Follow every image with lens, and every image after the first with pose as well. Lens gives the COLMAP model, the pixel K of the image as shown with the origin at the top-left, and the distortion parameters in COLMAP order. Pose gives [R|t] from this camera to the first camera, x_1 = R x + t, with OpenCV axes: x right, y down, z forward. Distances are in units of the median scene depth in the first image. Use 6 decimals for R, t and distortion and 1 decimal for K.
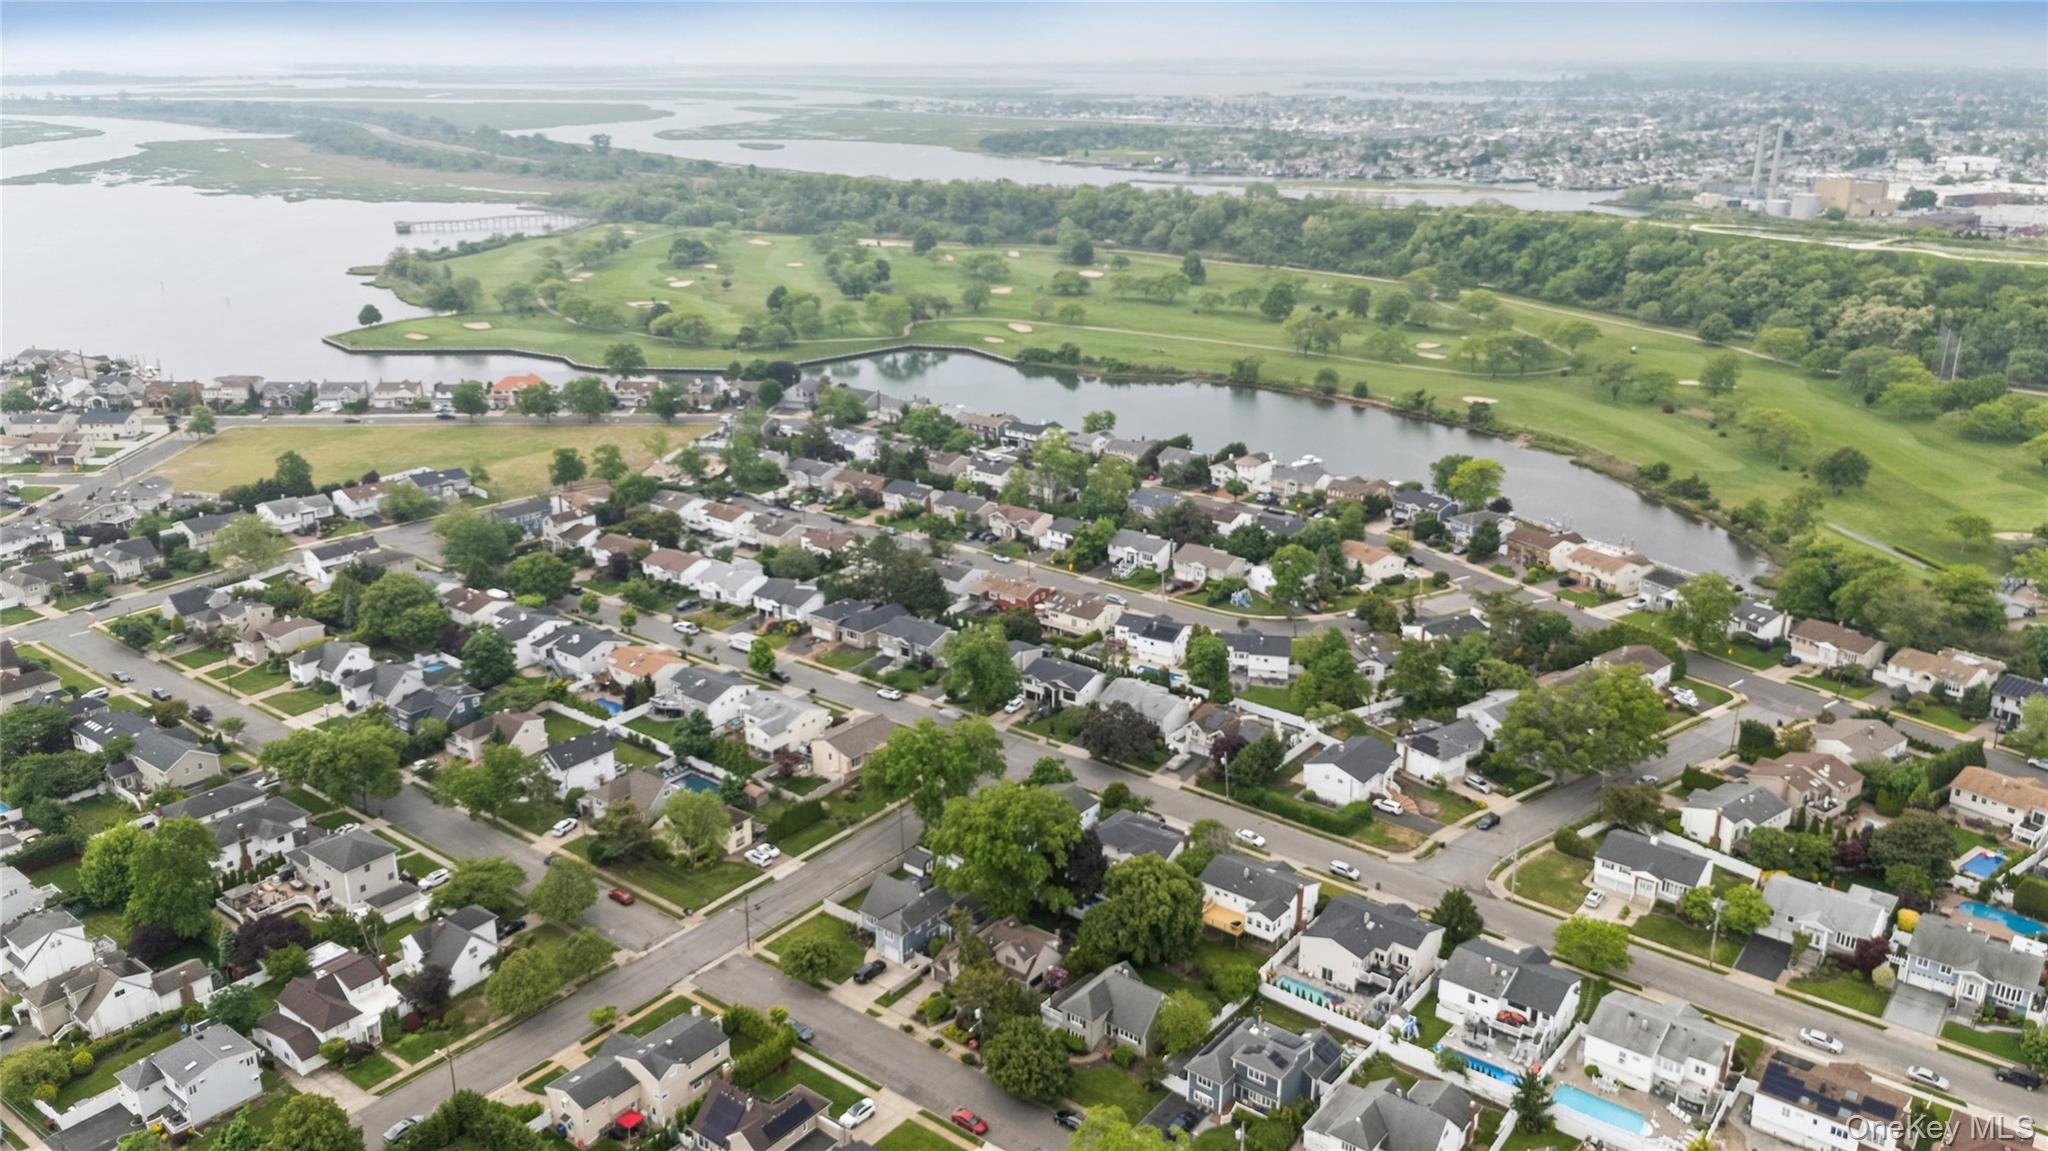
lens RADIAL K [[1520.2, 0, 1012.1], [0, 1520.2, 566.9], [0, 0, 1]] dist [0.073099, -0.080673]
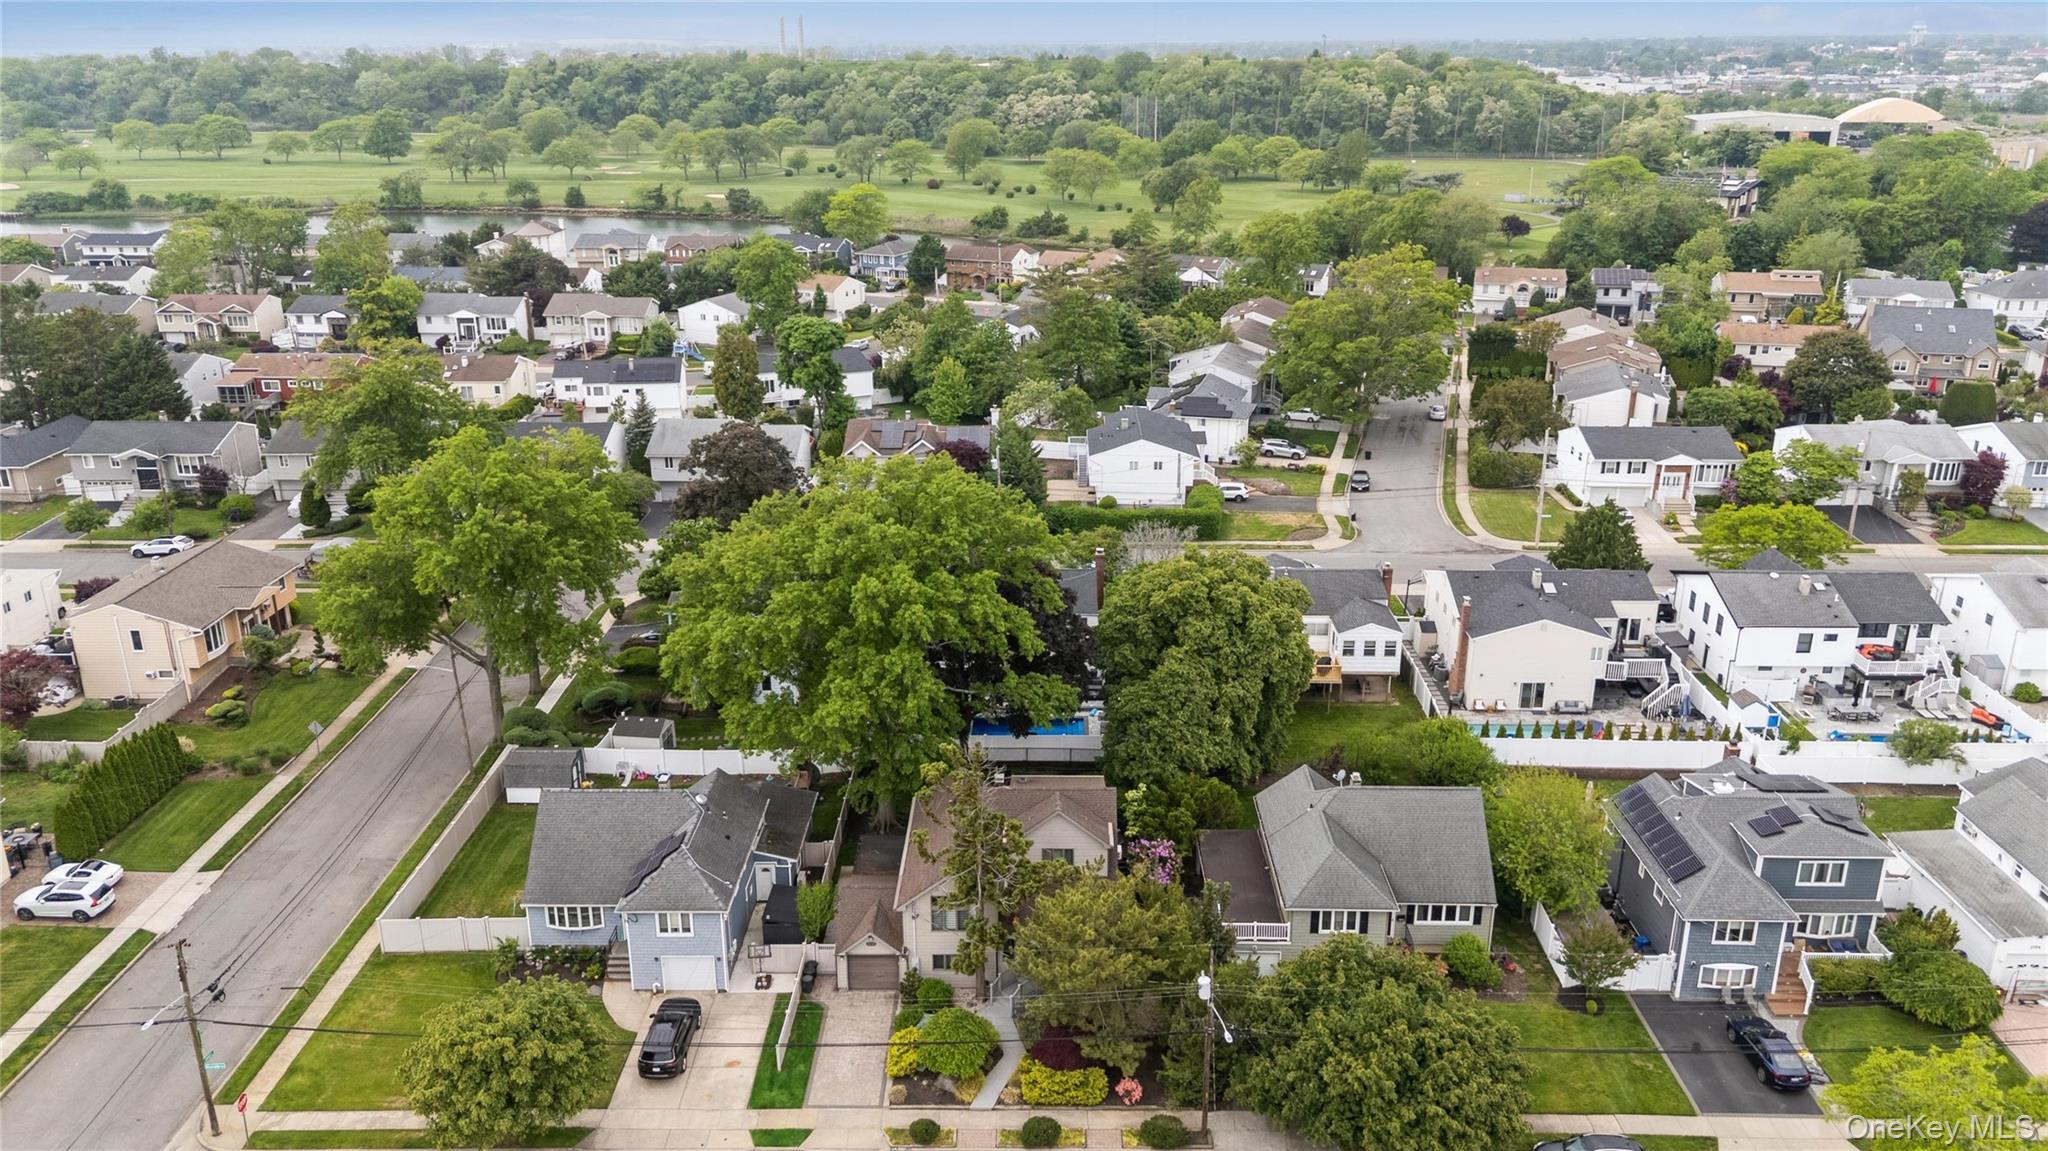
lens RADIAL K [[1520.2, 0, 1029.5], [0, 1520.2, 575.5], [0, 0, 1]] dist [0.073099, -0.080673]
pose [[0.793358, -0.202978, 0.573919, -0.147369], [0.193778, 0.977940, 0.077999, 0.110460], [-0.577090, 0.049332, 0.815189, 0.483363]]
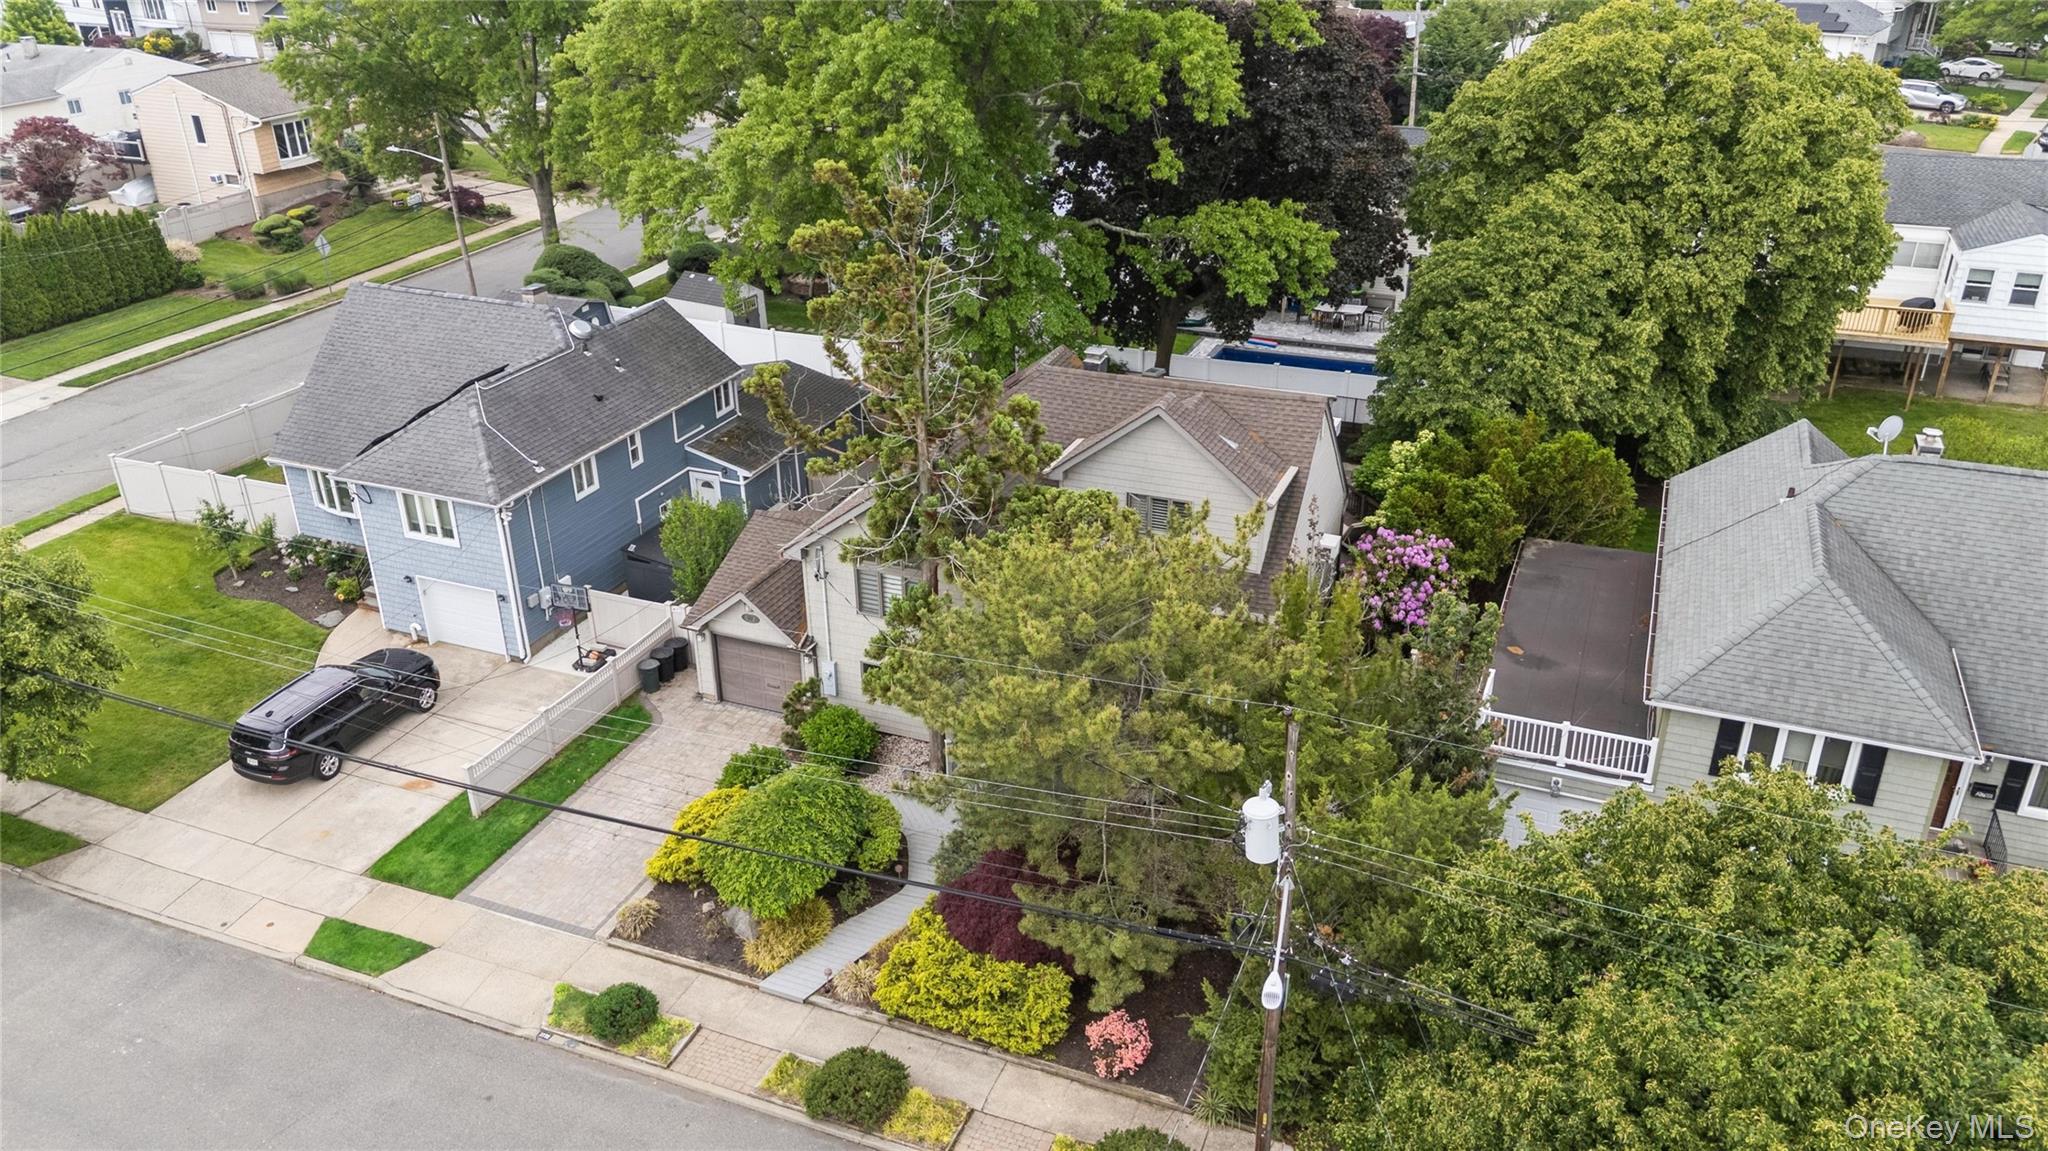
lens RADIAL K [[1520.2, 0, 1027.2], [0, 1520.2, 581.1], [0, 0, 1]] dist [0.073099, -0.080673]
pose [[0.961422, -0.127807, 0.243584, -0.041552], [0.092493, 0.984150, 0.151310, 0.165980], [-0.259062, -0.122943, 0.958004, 0.584109]]
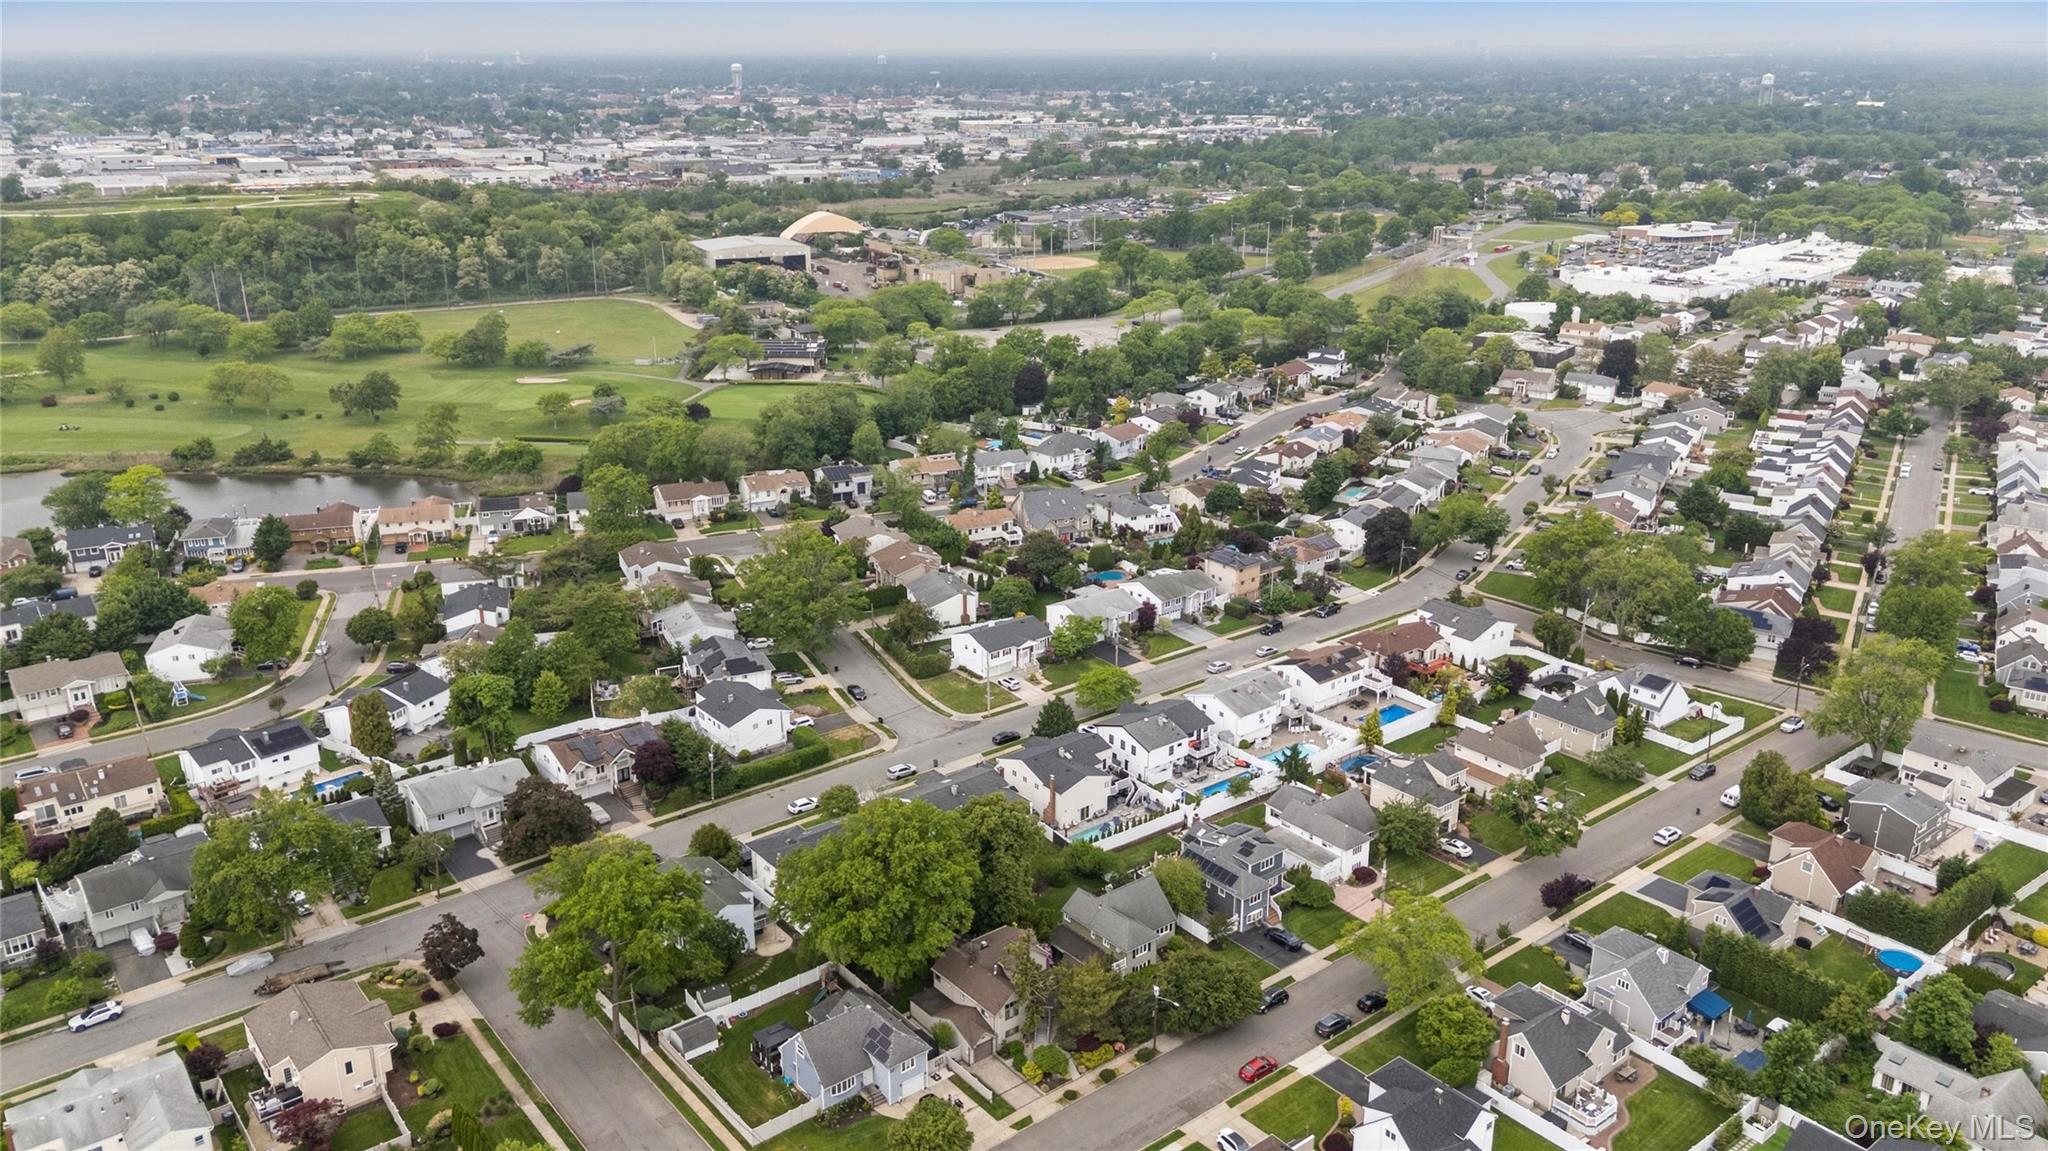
lens RADIAL K [[1520.2, 0, 1018.5], [0, 1520.2, 570.7], [0, 0, 1]] dist [0.073099, -0.080673]
pose [[0.228877, -0.316123, 0.920696, -0.490287], [0.311074, 0.919963, 0.238540, -0.099582], [-0.922414, 0.231809, 0.308896, 0.488105]]
